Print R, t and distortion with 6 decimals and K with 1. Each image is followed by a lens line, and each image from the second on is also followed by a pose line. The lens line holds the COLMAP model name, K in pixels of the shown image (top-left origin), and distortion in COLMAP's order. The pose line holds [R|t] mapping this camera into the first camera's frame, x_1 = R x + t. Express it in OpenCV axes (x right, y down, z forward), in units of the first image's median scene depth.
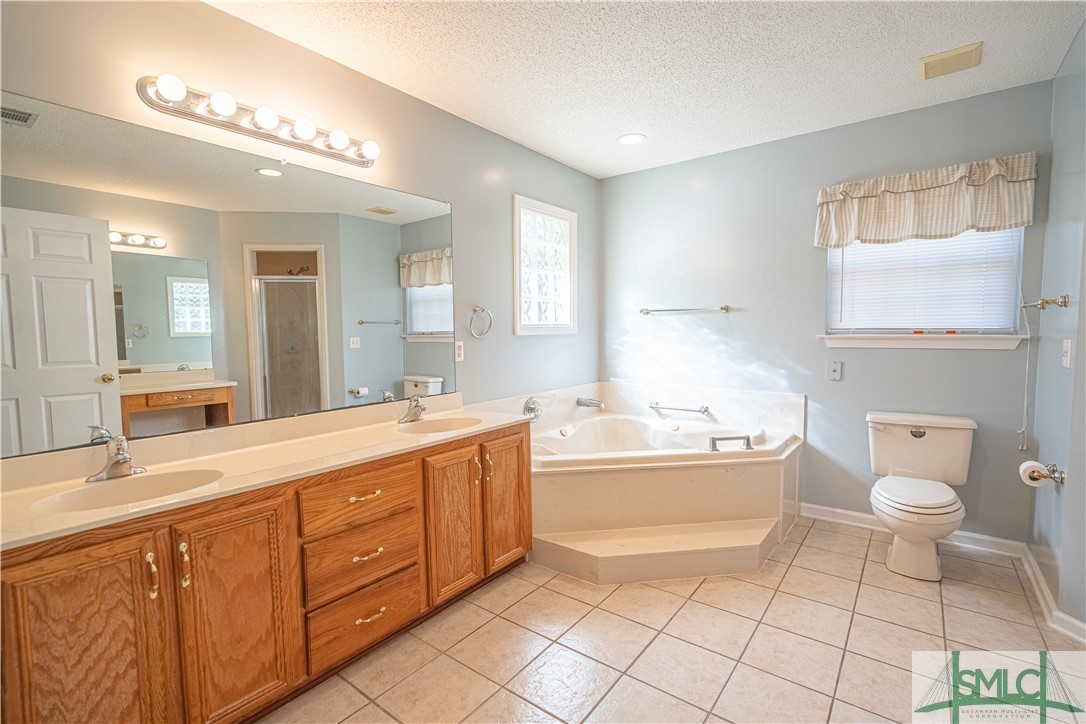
lens RADIAL K [[494.8, 0, 544.5], [0, 494.8, 364.1], [0, 0, 1]] dist [-0.003273, 0.000641]
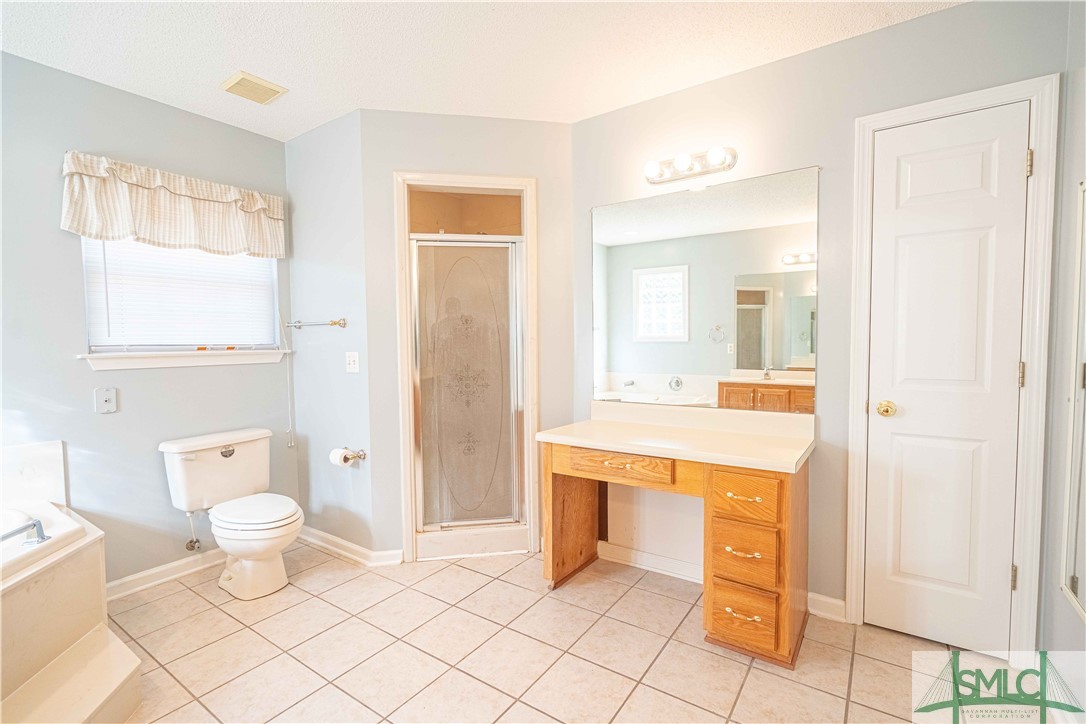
lens RADIAL K [[494.8, 0, 544.5], [0, 494.8, 364.1], [0, 0, 1]] dist [-0.003273, 0.000641]
pose [[-0.053582, -0.037835, 0.997846, -0.228958], [0.078630, 0.996019, 0.041988, -0.023879], [-0.995463, 0.080710, -0.050393, 0.405920]]
